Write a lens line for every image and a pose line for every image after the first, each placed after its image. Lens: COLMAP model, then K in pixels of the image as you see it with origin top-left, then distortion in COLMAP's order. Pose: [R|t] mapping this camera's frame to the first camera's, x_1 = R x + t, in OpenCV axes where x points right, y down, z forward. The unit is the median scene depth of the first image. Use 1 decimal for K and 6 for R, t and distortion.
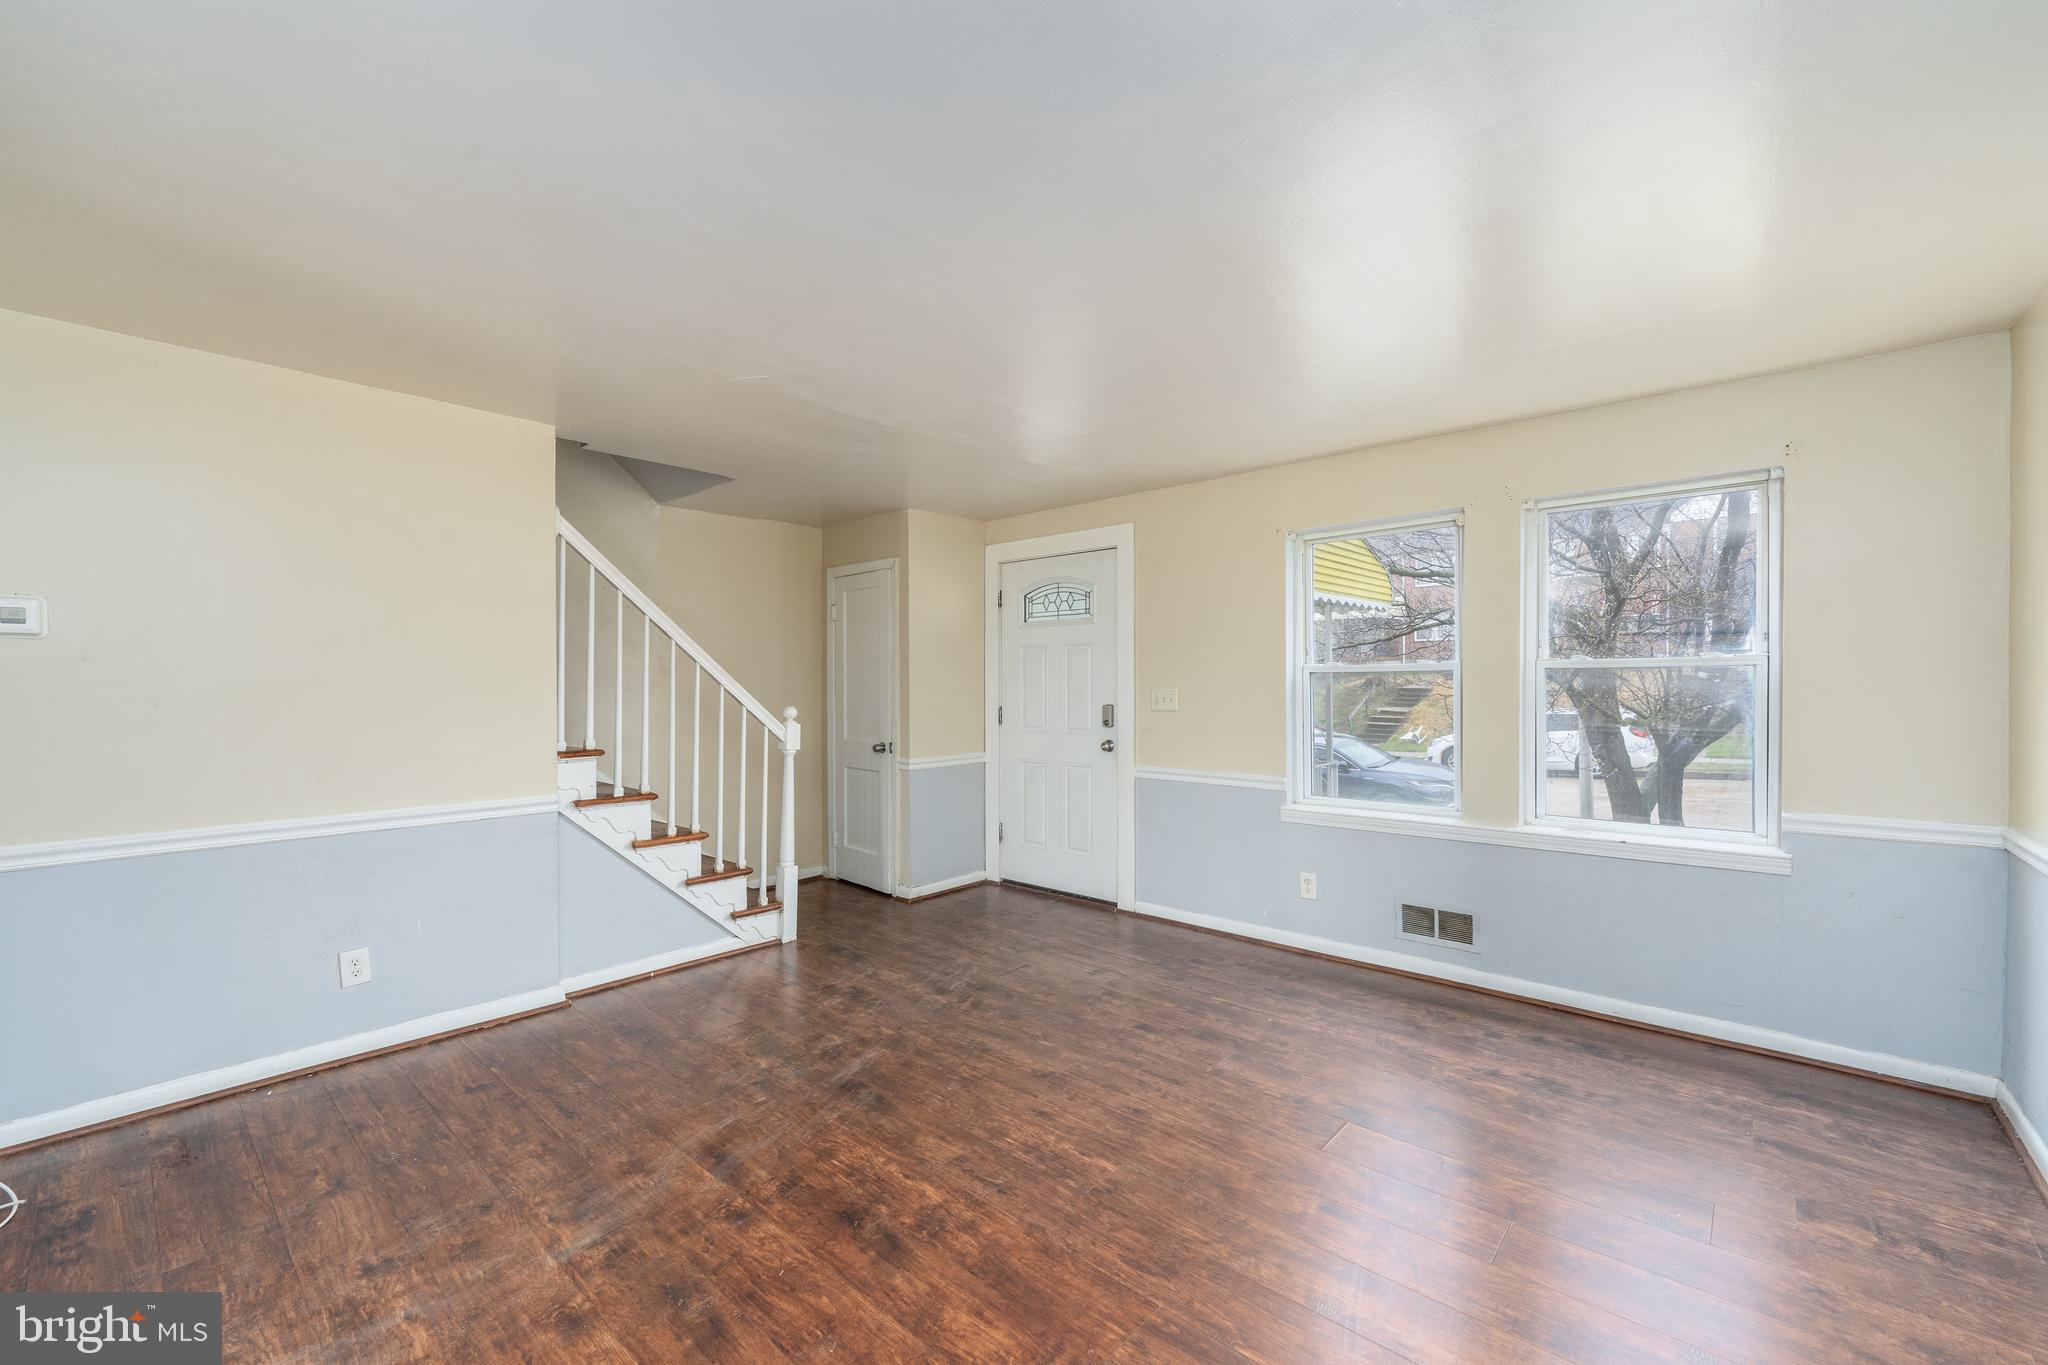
lens RADIAL K [[846.1, 0, 1012.9], [0, 846.1, 684.7], [0, 0, 1]] dist [0.000402, -0.000052]
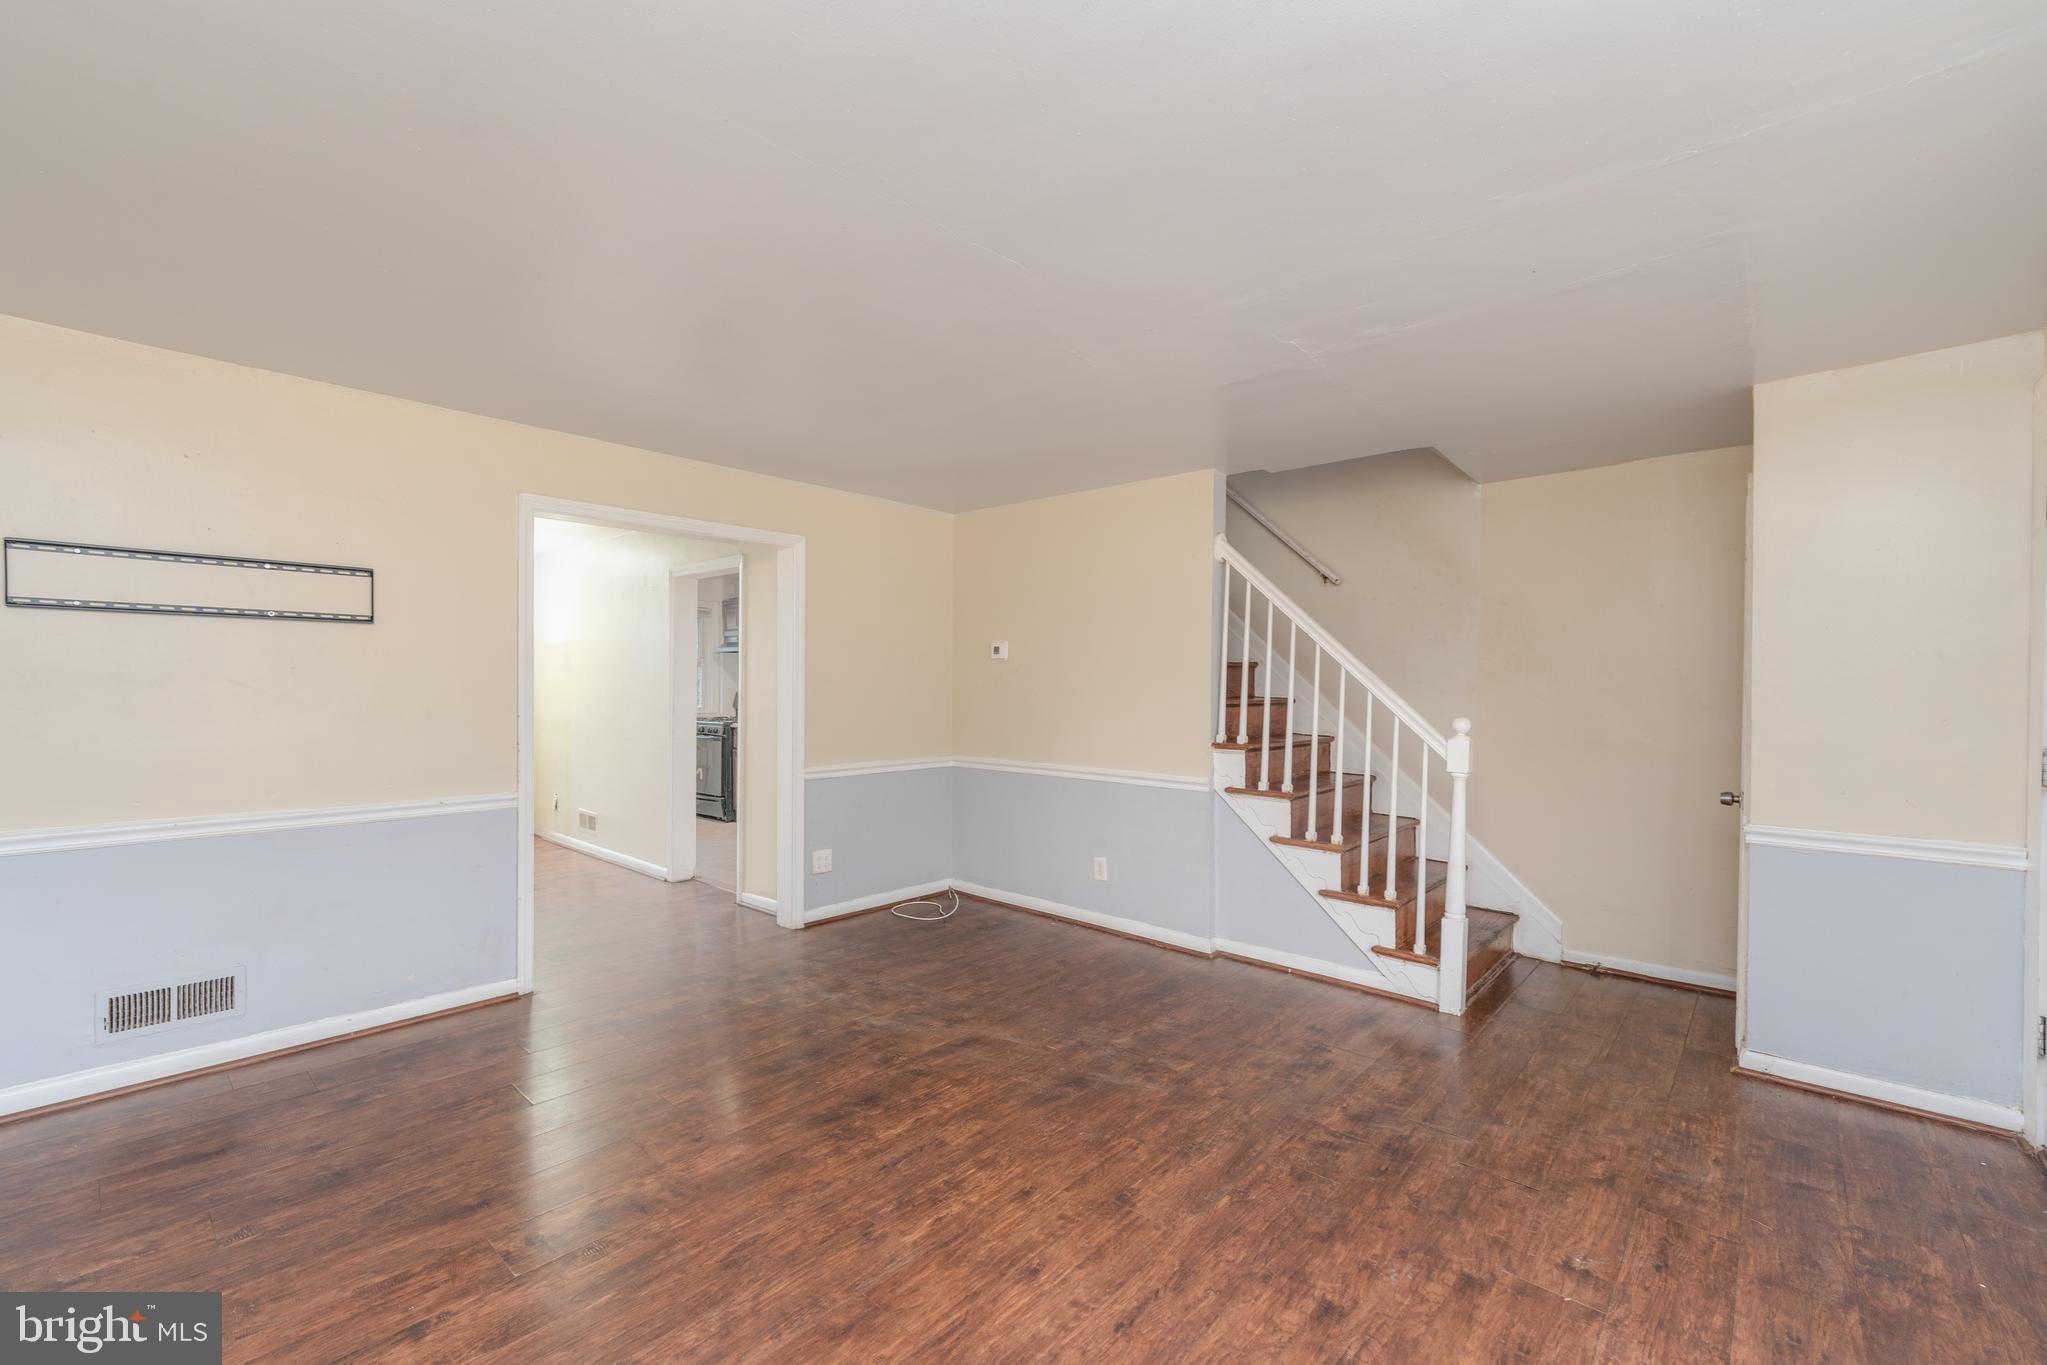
lens RADIAL K [[845.6, 0, 1012.4], [0, 845.6, 684.7], [0, 0, 1]] dist [0.000402, -0.000052]
pose [[-0.003537, 0.006737, -0.999971, 0.755672], [-0.010641, 0.999920, 0.006775, -0.007782], [0.999937, 0.010664, -0.003465, 0.845185]]
